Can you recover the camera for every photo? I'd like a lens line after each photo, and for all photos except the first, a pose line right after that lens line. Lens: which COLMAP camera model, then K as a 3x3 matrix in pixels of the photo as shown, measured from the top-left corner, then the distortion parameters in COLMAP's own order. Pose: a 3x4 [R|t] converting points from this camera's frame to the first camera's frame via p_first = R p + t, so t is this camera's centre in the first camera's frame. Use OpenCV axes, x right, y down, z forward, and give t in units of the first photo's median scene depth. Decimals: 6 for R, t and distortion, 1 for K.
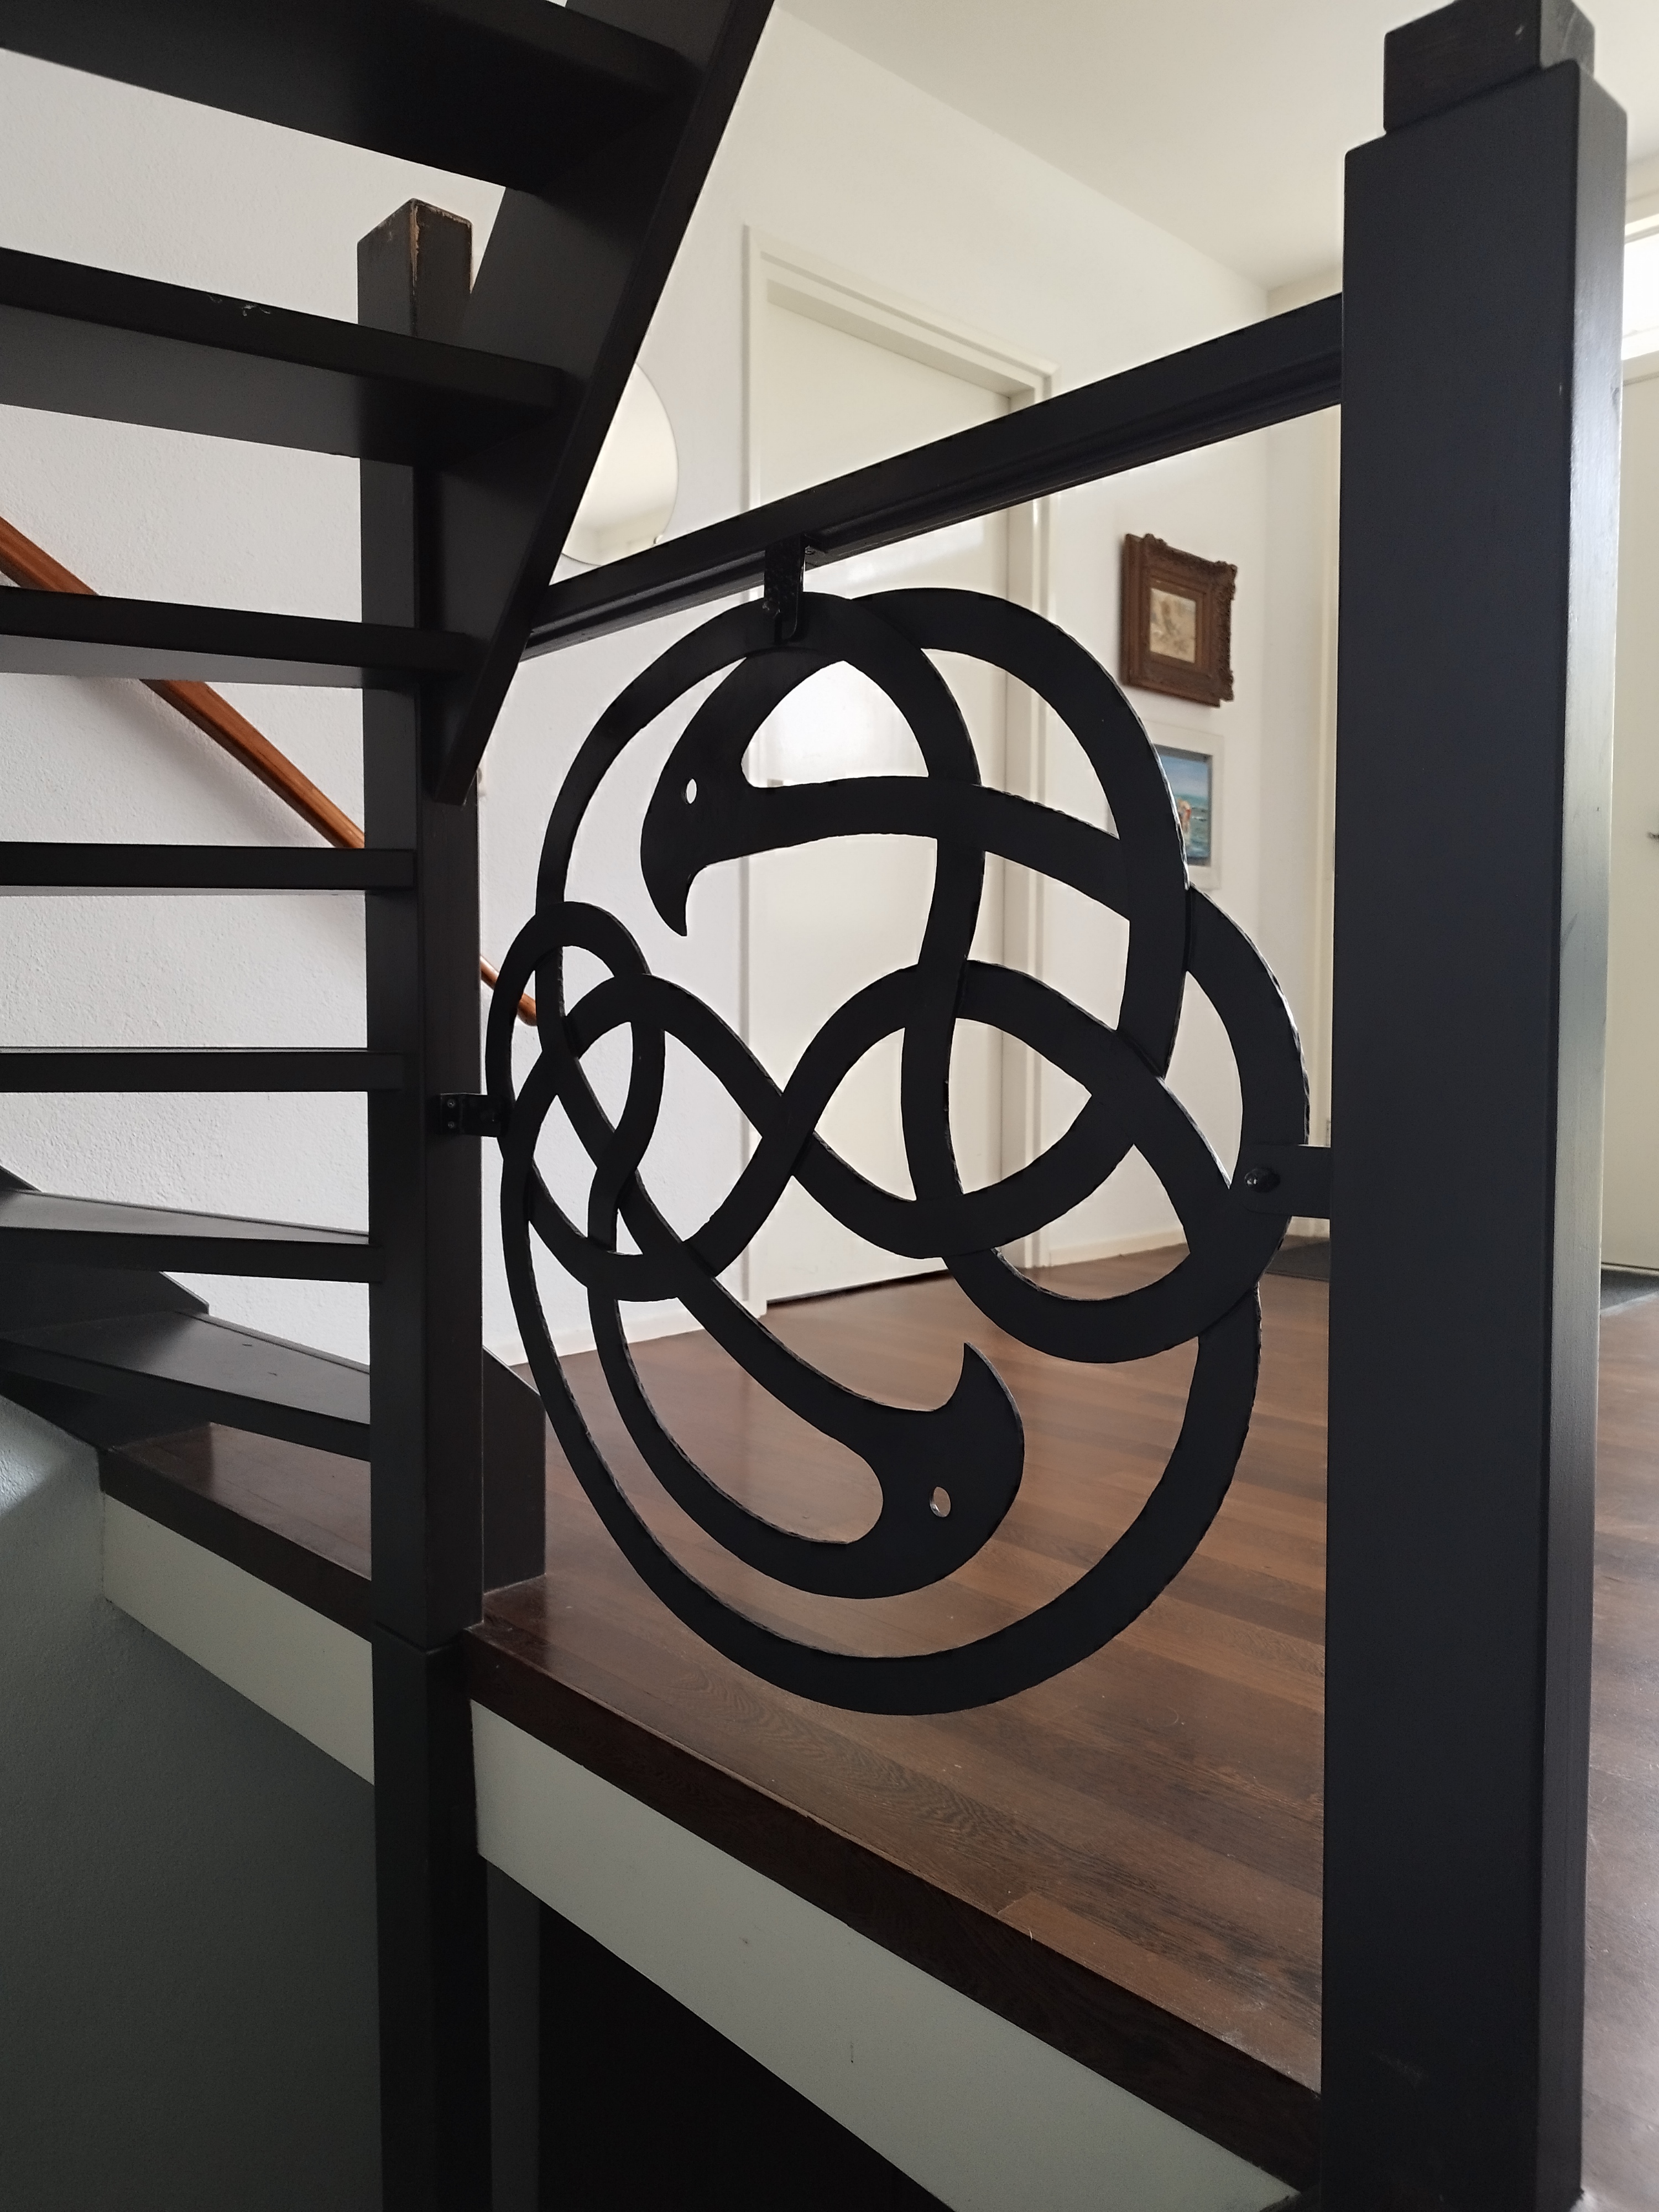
lens RADIAL K [[1562.6, 0, 829.5], [0, 1562.6, 1106.0], [0, 0, 1]] dist [0.015267, -0.001051]
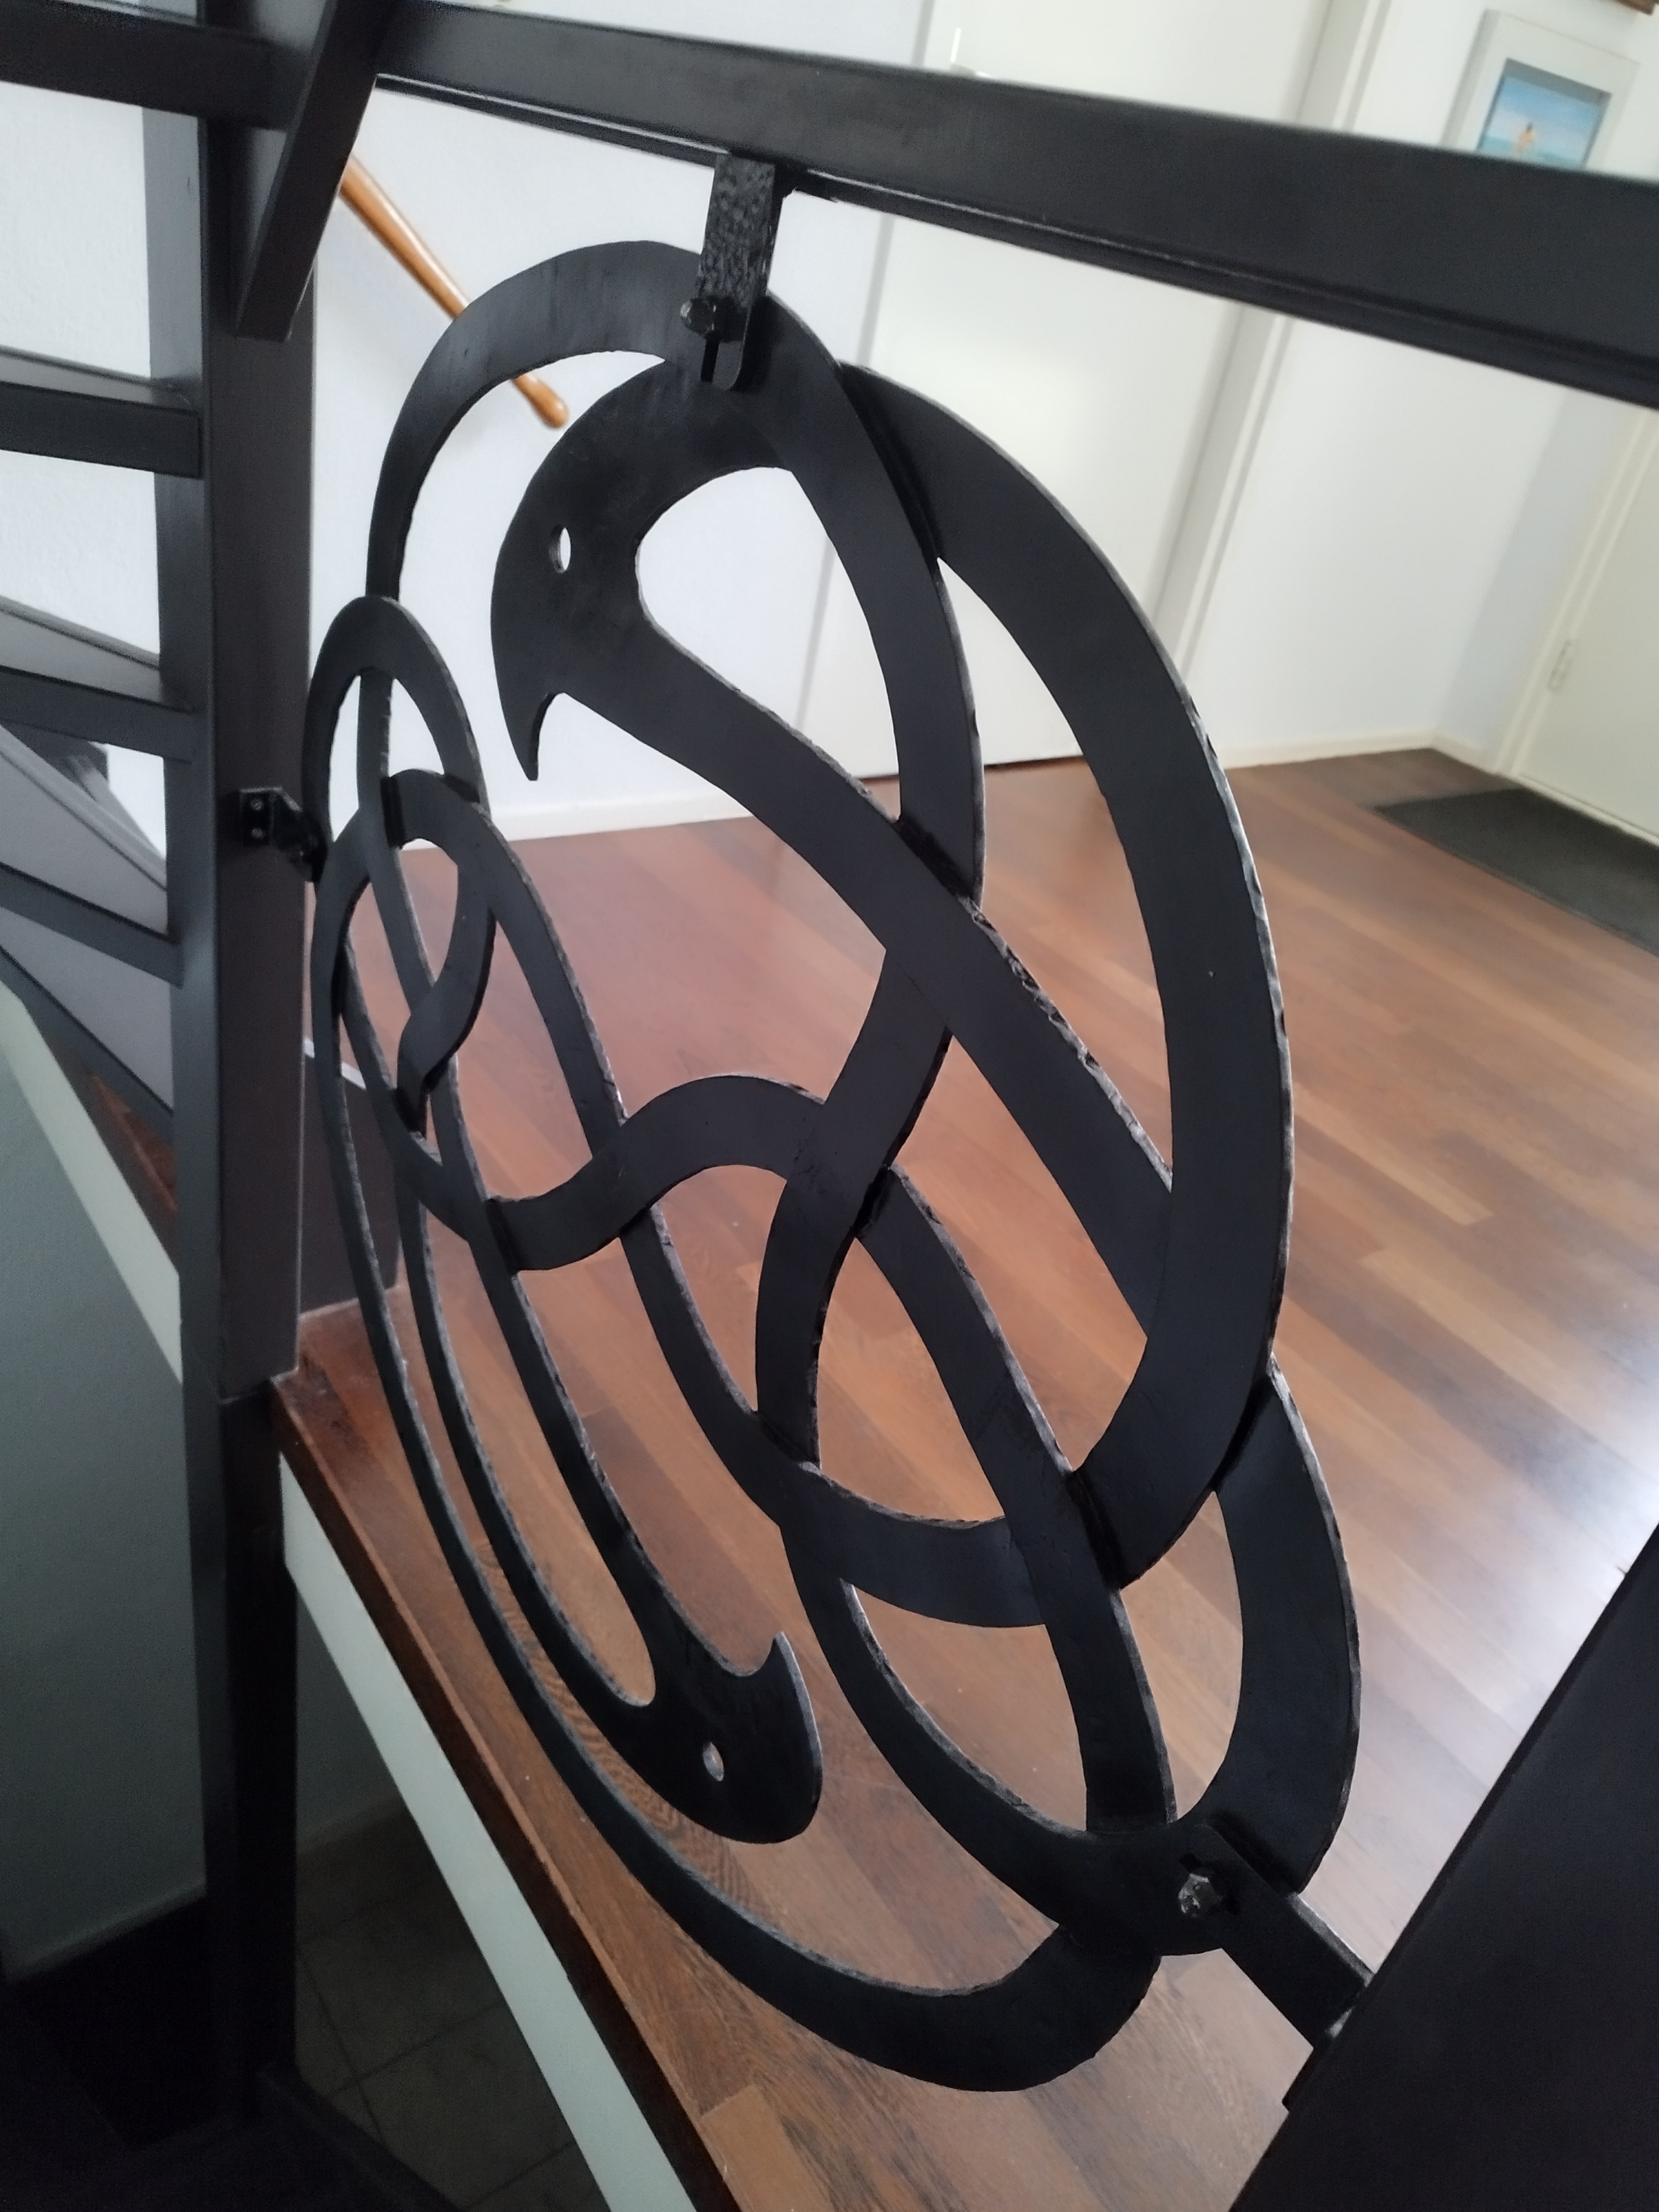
lens RADIAL K [[1610.6, 0, 803.5], [0, 1610.6, 1104.9], [0, 0, 1]] dist [0.000008, -0.002185]
pose [[0.975732, 0.216308, -0.034018, 0.055205], [-0.175776, 0.866403, 0.467385, -0.292112], [0.130573, -0.450063, 0.883399, 0.370093]]
